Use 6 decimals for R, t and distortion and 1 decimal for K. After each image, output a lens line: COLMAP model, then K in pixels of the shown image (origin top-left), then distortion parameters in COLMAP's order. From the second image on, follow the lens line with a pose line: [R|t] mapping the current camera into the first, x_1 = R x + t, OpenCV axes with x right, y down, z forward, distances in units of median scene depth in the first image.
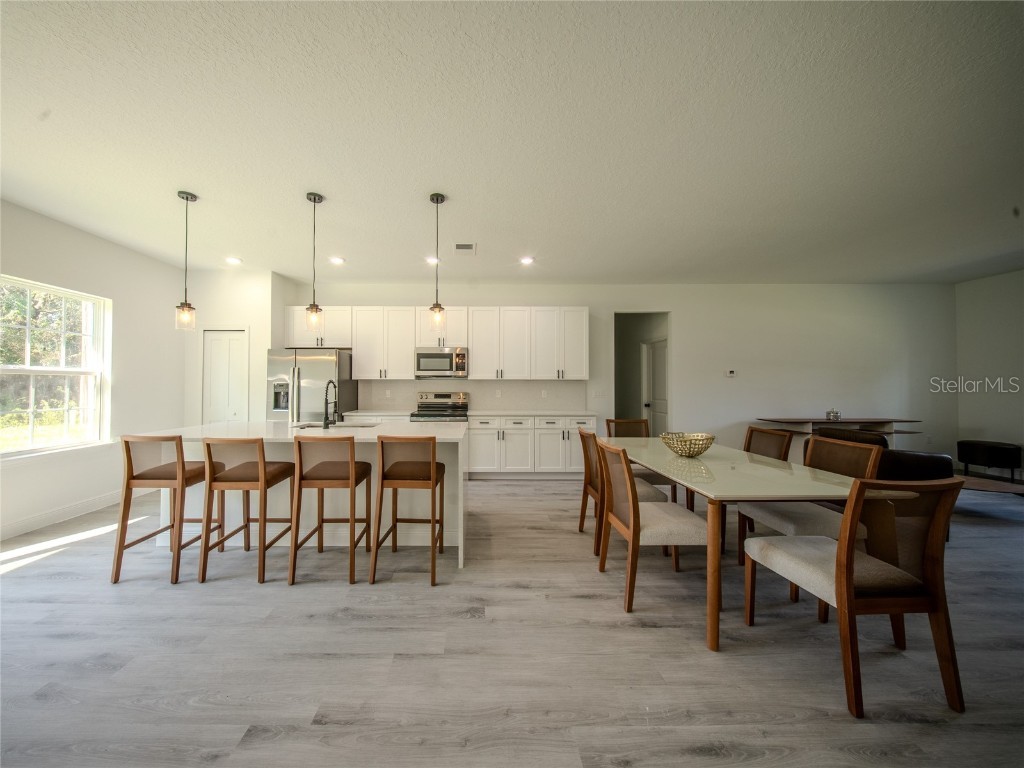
lens RADIAL K [[332.9, 0, 504.9], [0, 332.9, 381.1], [0, 0, 1]] dist [-0.002469, -0.001289]
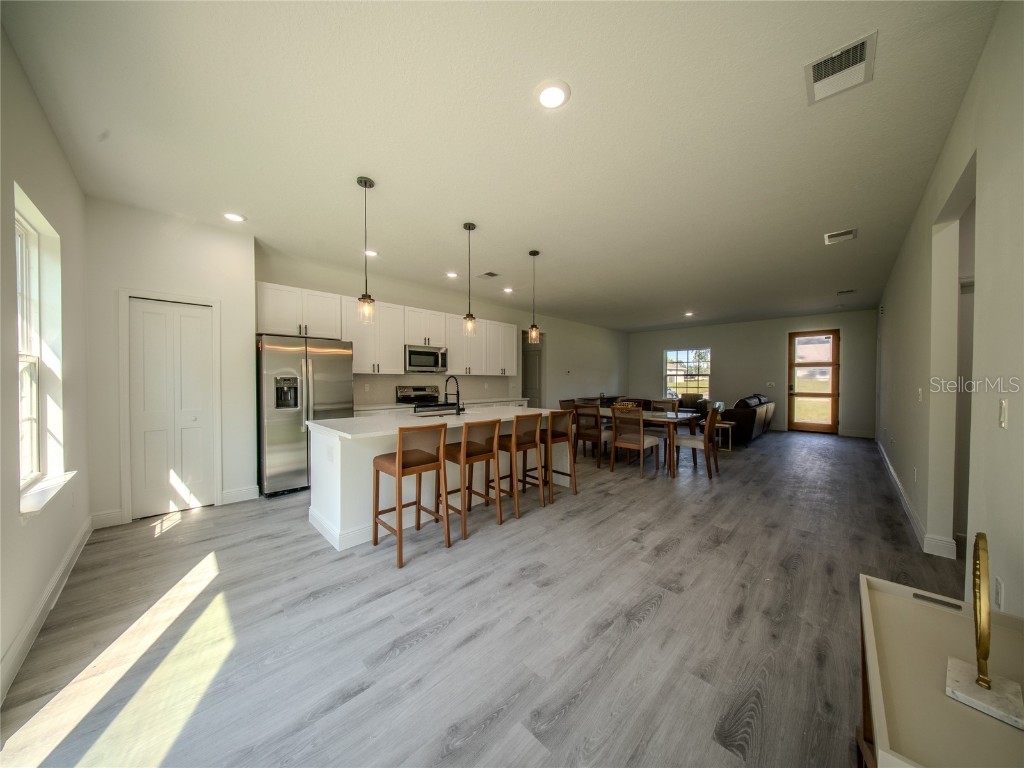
lens RADIAL K [[324.9, 0, 507.1], [0, 324.9, 385.7], [0, 0, 1]] dist [0.001635, -0.000048]
pose [[0.718579, -0.012750, 0.695328, -0.796894], [-0.009365, 0.999564, 0.028007, -0.000573], [-0.695382, -0.026637, 0.718147, 0.019021]]
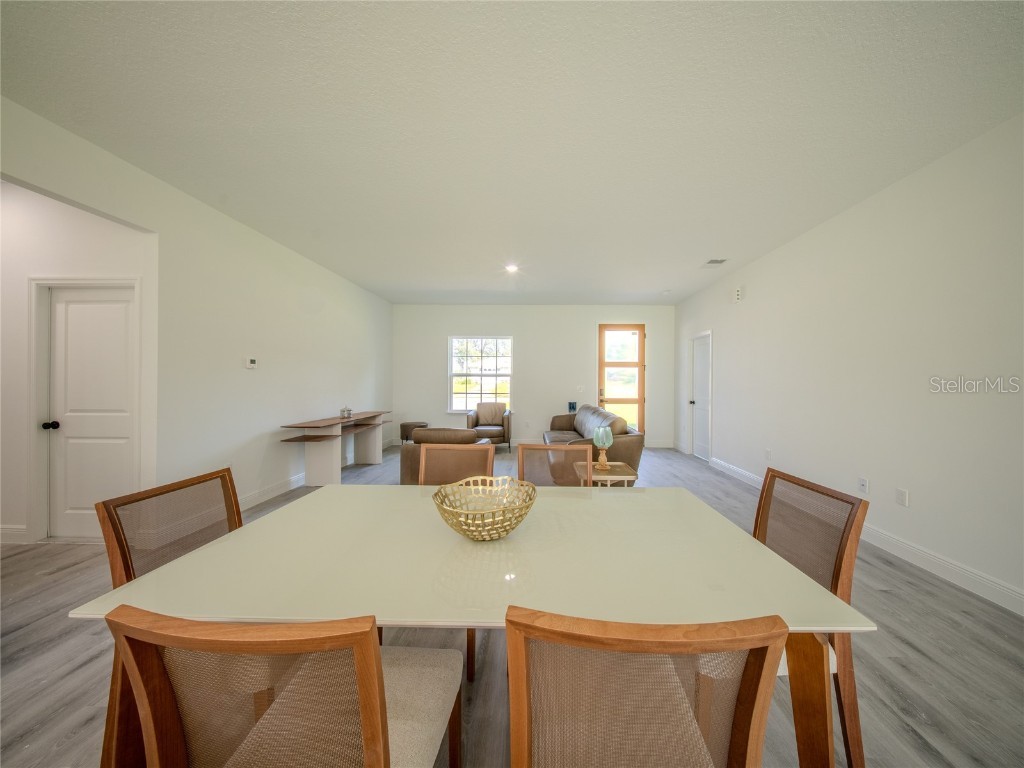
lens RADIAL K [[332.9, 0, 529.6], [0, 332.9, 375.5], [0, 0, 1]] dist [-0.002469, -0.001289]
pose [[0.019488, 0.014941, 0.999698, 0.073856], [-0.019299, 0.999708, -0.014565, -0.001292], [-0.999624, -0.019009, 0.019770, 0.504680]]
